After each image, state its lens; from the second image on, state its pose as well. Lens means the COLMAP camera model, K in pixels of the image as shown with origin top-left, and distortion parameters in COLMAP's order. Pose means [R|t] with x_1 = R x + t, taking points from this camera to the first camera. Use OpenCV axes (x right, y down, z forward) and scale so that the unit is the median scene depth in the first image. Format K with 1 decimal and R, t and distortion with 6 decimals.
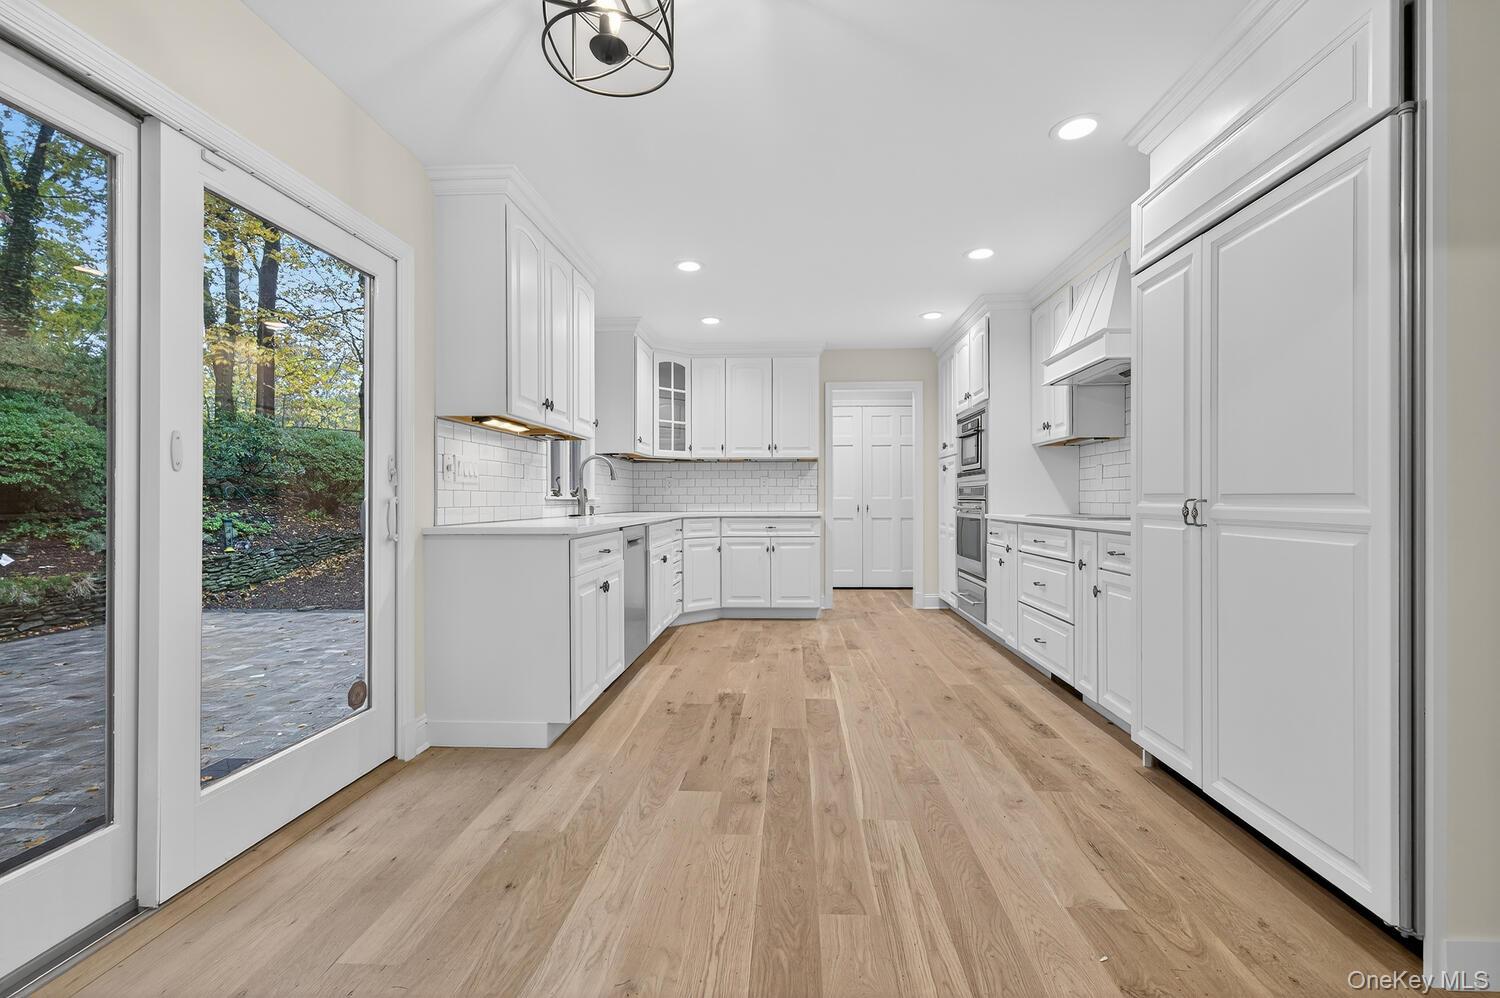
lens RADIAL K [[637.6, 0, 750.0], [0, 637.6, 499.0], [0, 0, 1]] dist [0.002070, -0.000831]
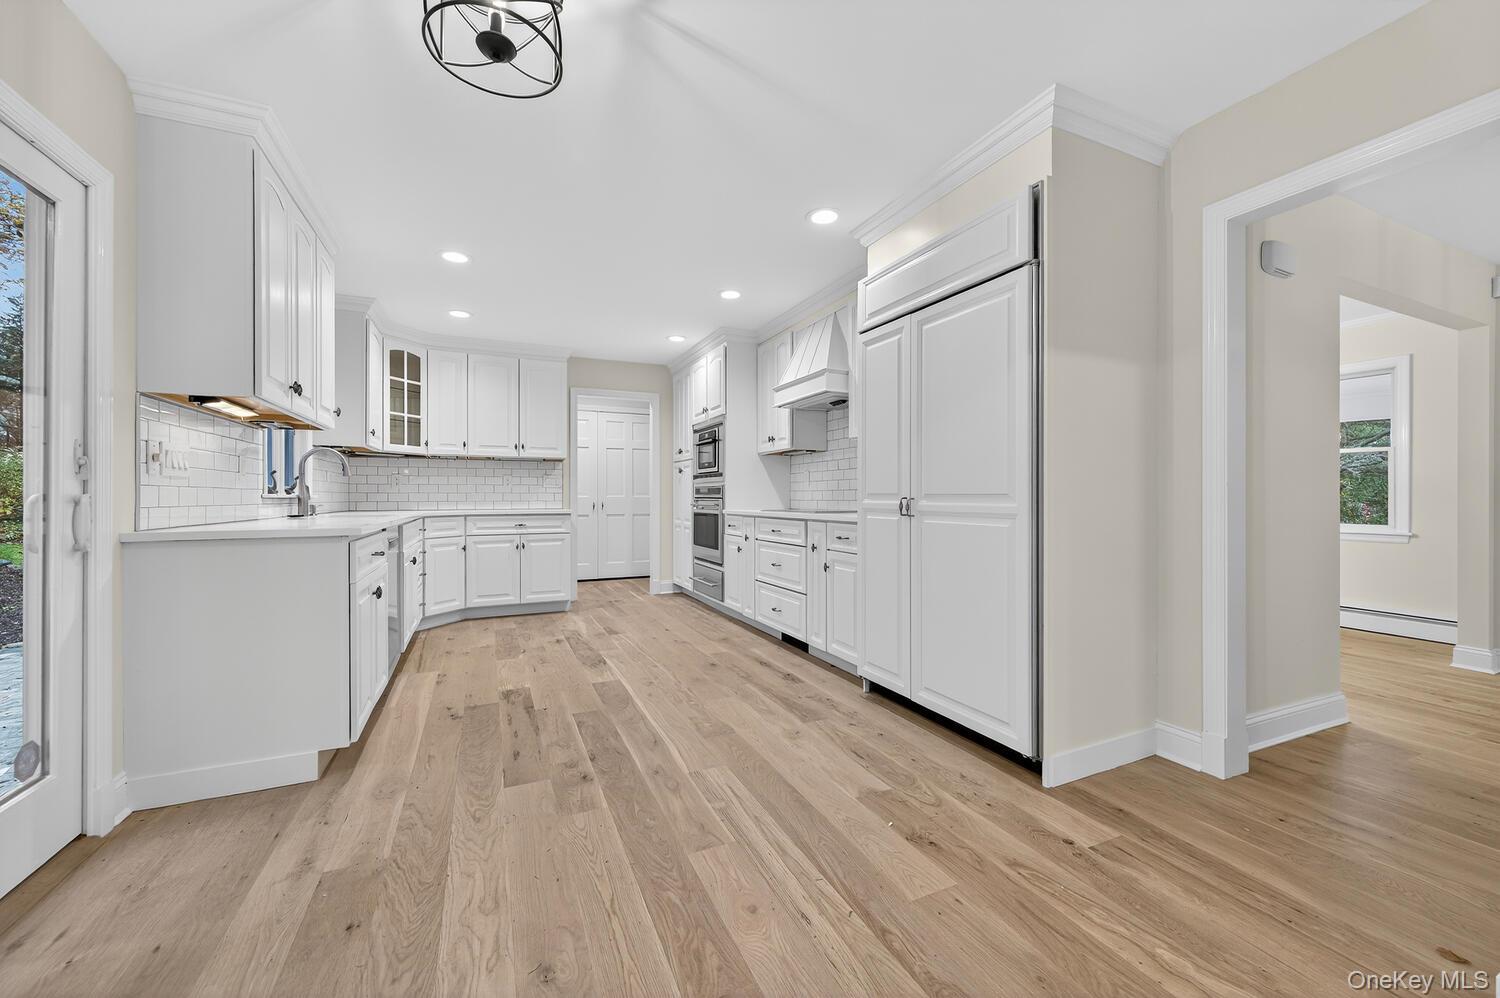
lens RADIAL K [[587.0, 0, 750.6], [0, 587.0, 496.3], [0, 0, 1]] dist [0.000263, -0.000278]
pose [[0.881153, 0.001613, 0.472828, -0.155282], [-0.000822, 0.999998, -0.001880, 0.000045], [-0.472830, 0.001268, 0.881153, 0.001834]]
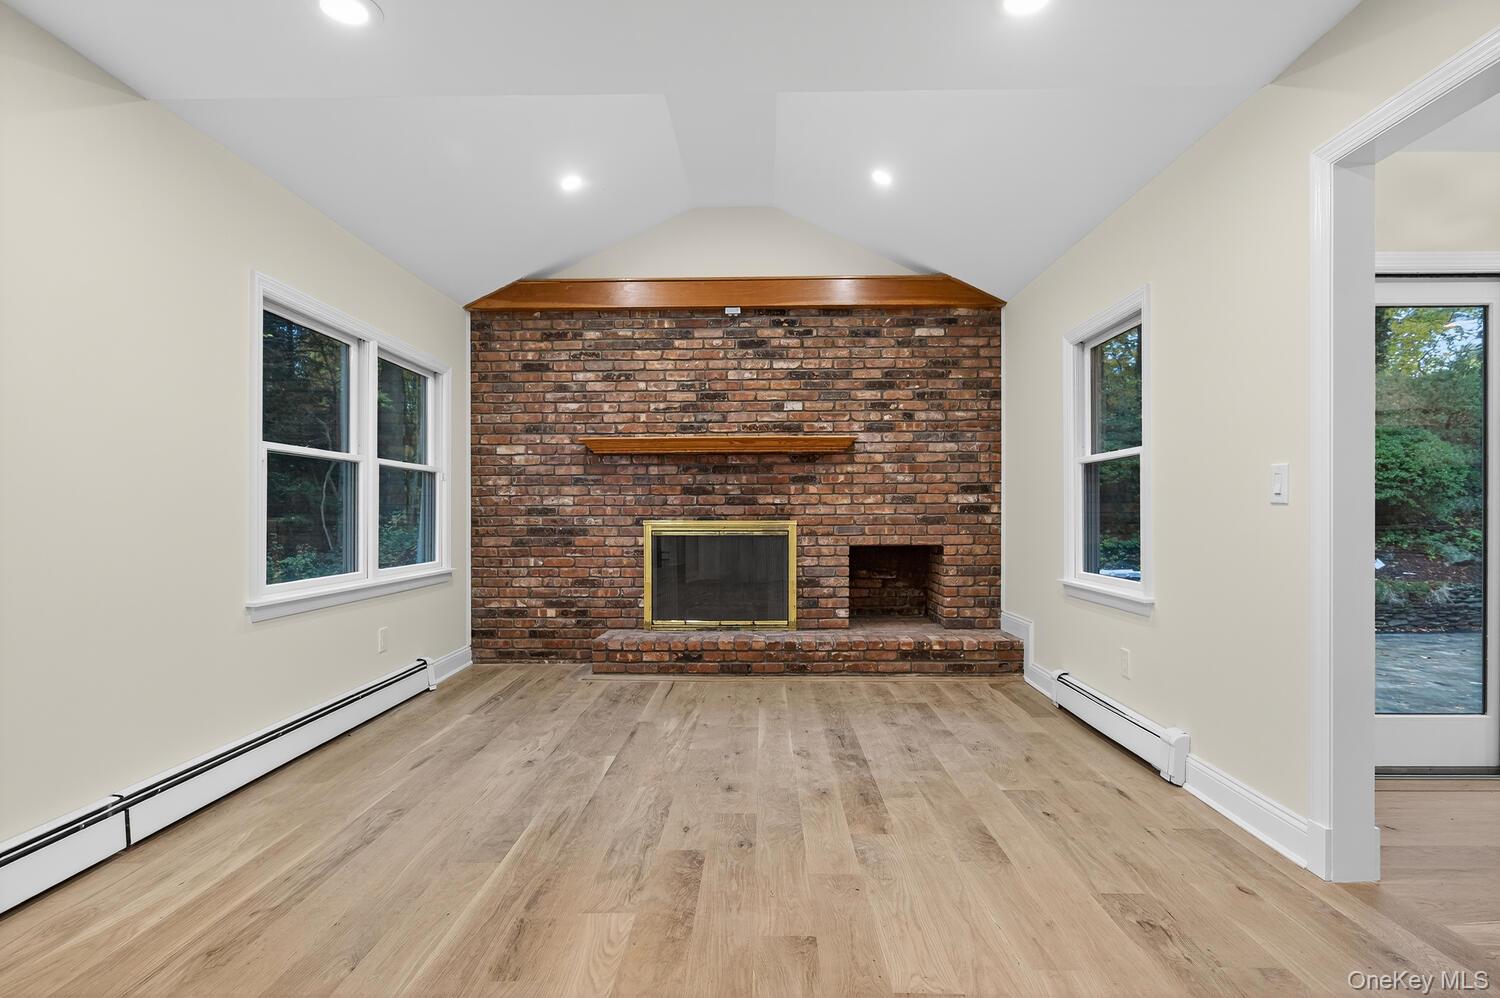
lens RADIAL K [[761.9, 0, 753.8], [0, 761.9, 510.4], [0, 0, 1]] dist [-0.001144, 0.000668]
pose [[0.040066, -0.001263, -0.999196, 0.442334], [0.001460, 0.999998, -0.001206, -0.007868], [0.999196, -0.001410, 0.040068, -0.480286]]
